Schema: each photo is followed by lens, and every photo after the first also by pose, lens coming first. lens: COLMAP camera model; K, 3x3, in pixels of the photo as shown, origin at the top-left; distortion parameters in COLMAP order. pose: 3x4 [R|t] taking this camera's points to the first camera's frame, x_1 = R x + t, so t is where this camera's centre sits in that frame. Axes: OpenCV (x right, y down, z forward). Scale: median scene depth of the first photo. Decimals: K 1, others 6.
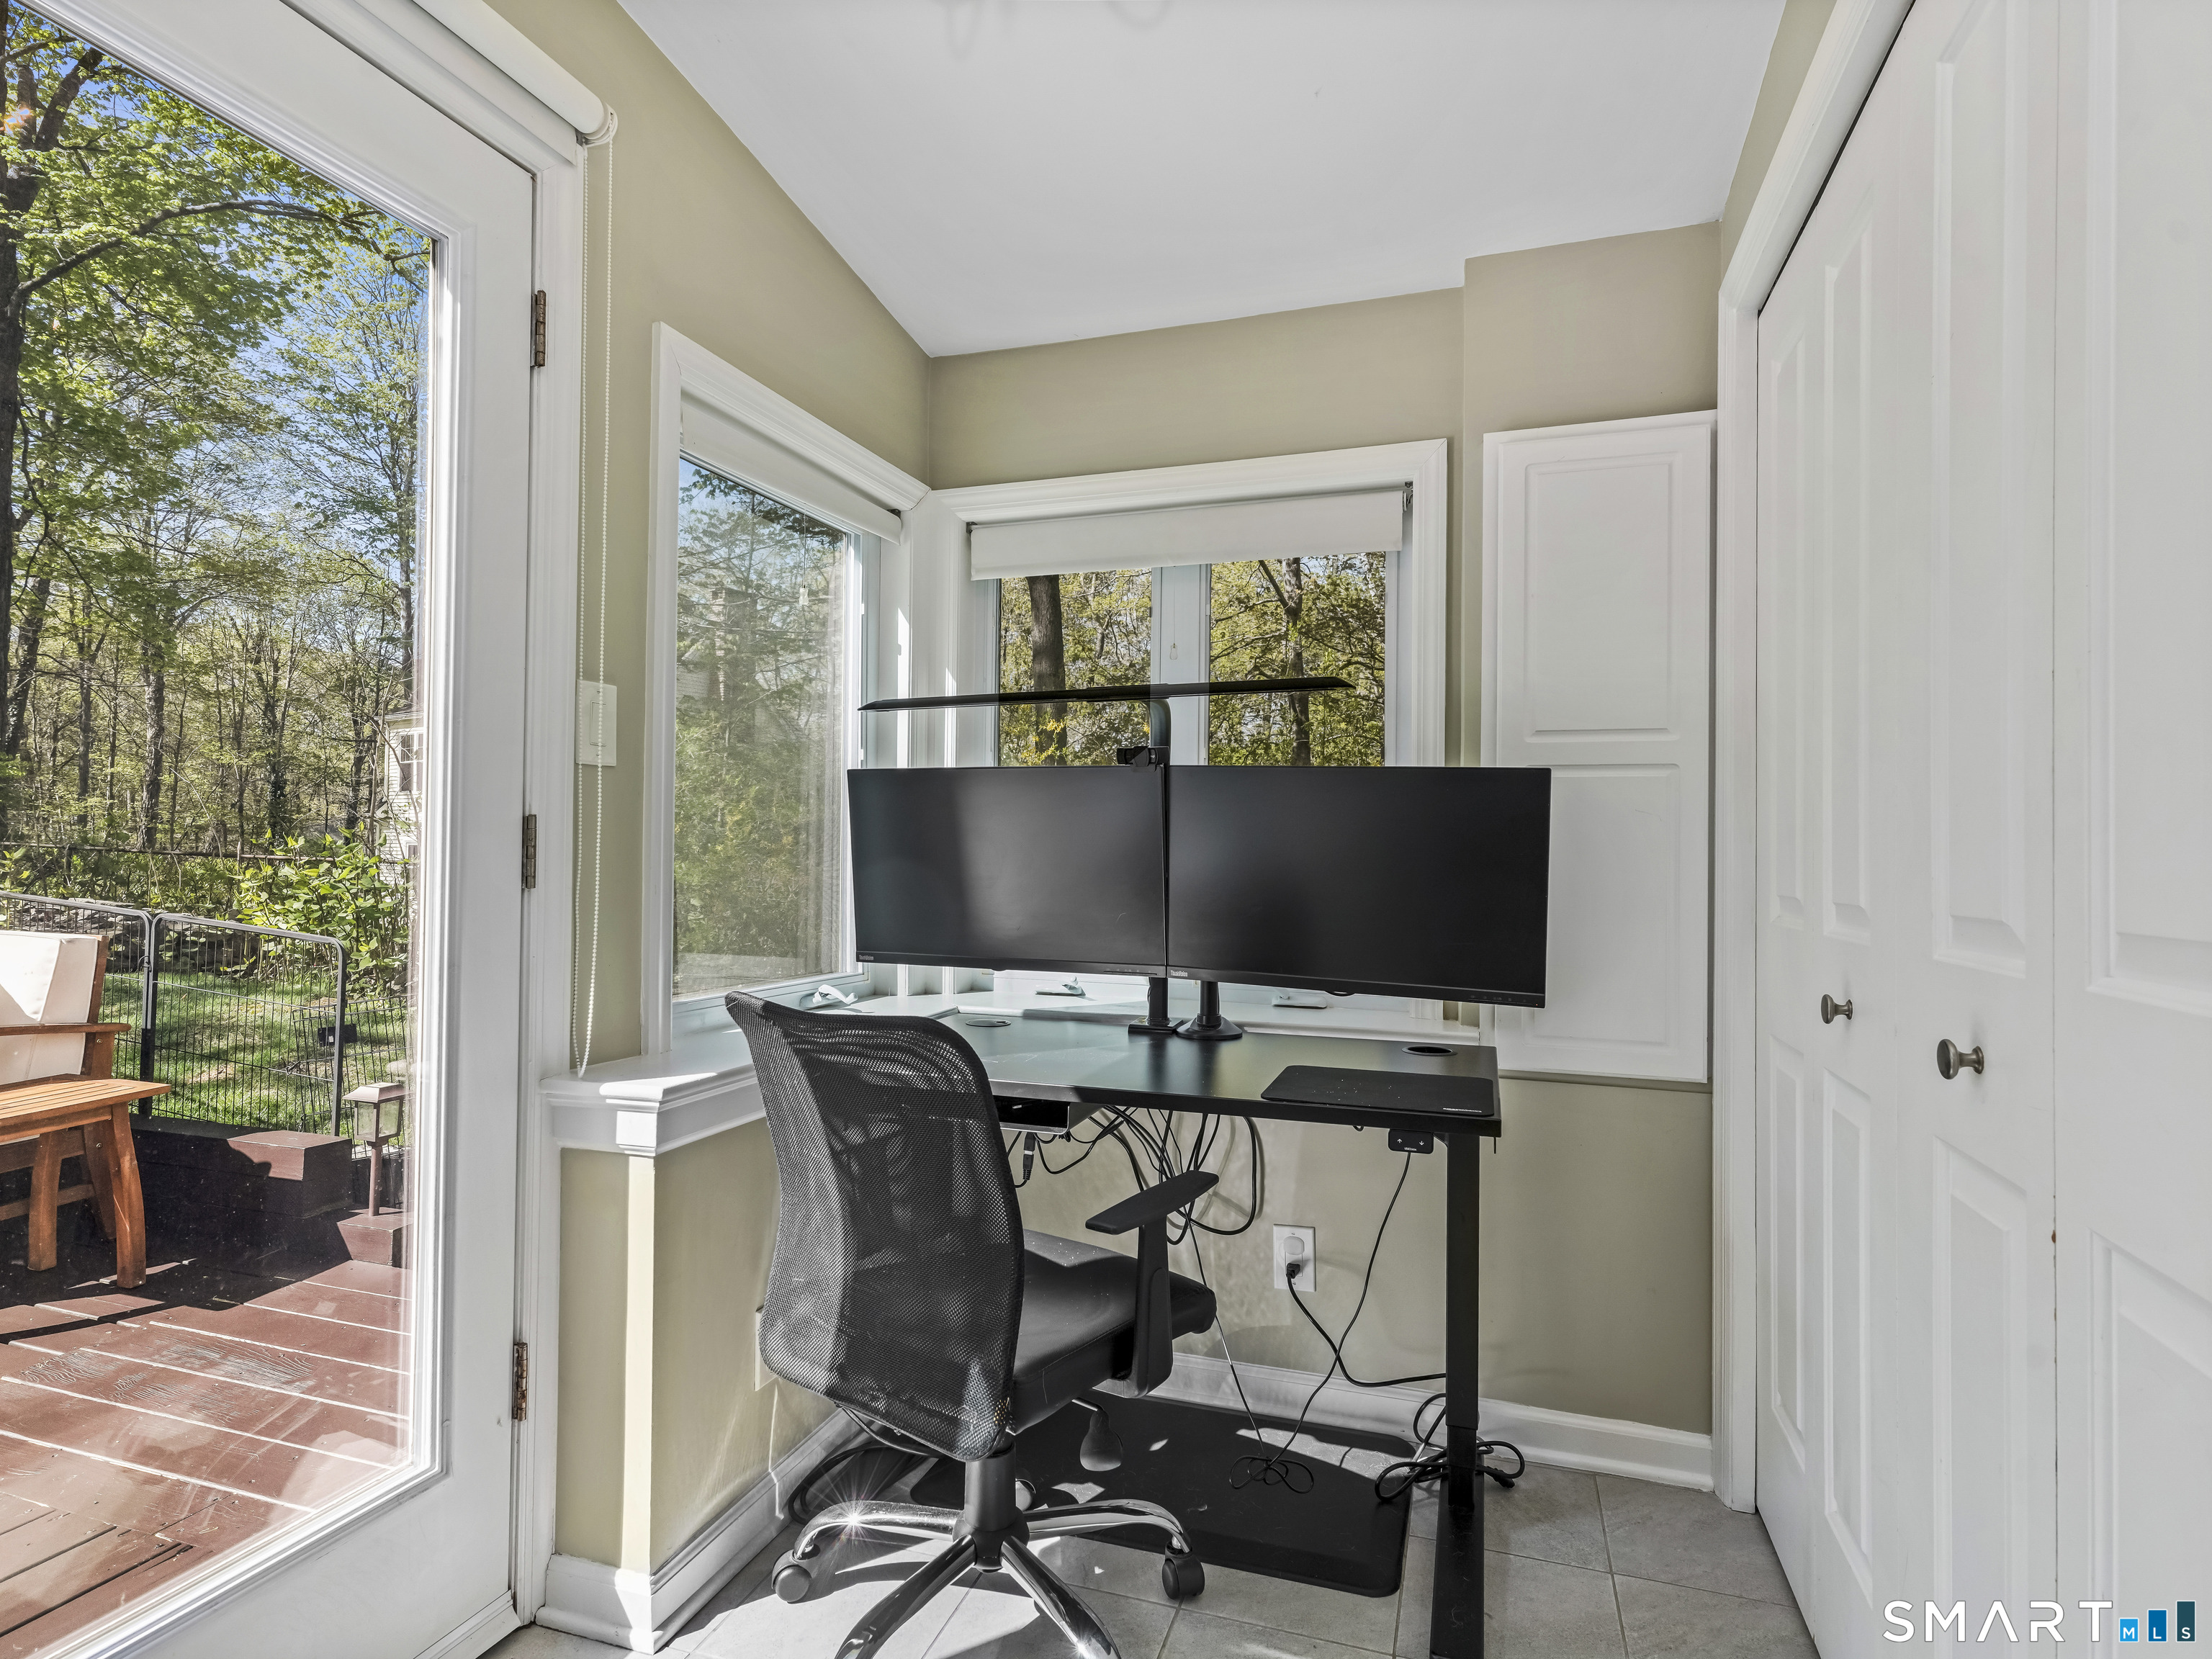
lens RADIAL K [[1185.3, 0, 1106.0], [0, 1185.3, 829.5], [0, 0, 1]] dist [0.001450, 0.002737]
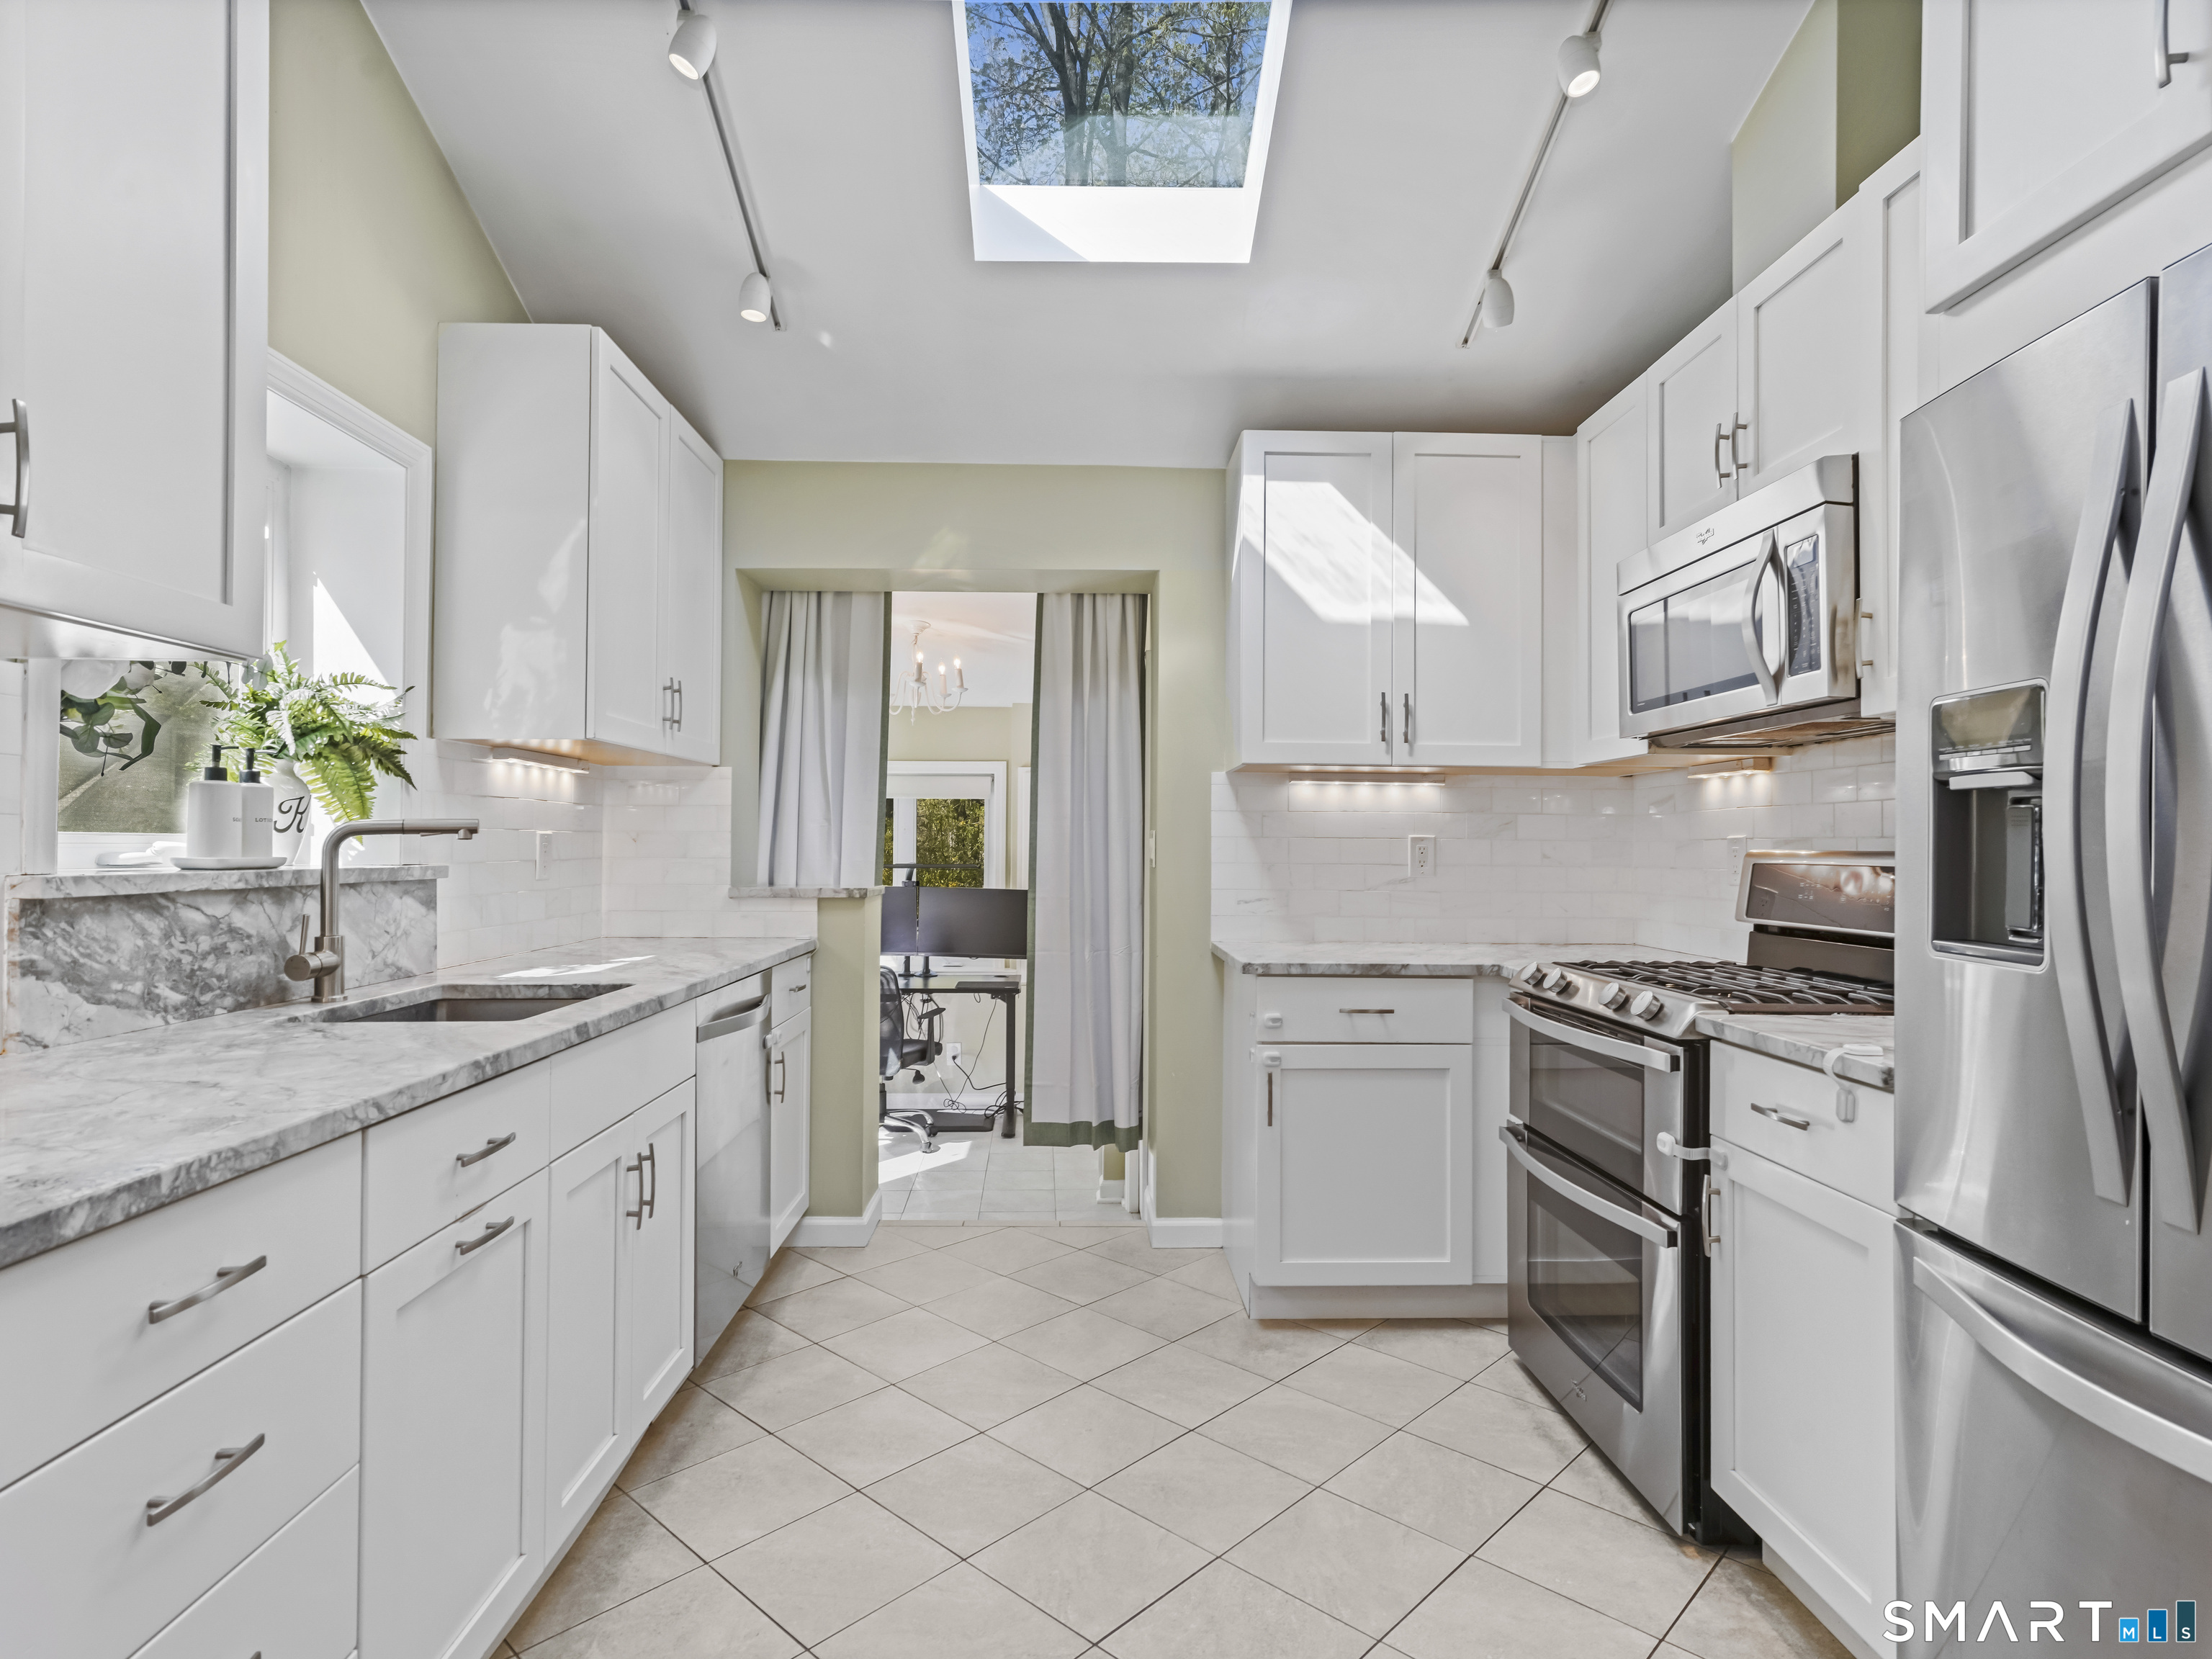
lens RADIAL K [[1185.3, 0, 1106.0], [0, 1185.3, 829.5], [0, 0, 1]] dist [0.001450, 0.002737]
pose [[0.936255, -0.001732, 0.351316, -0.533135], [0.000942, 0.999997, 0.002419, -0.192998], [-0.351319, -0.001933, 0.936254, -1.909469]]
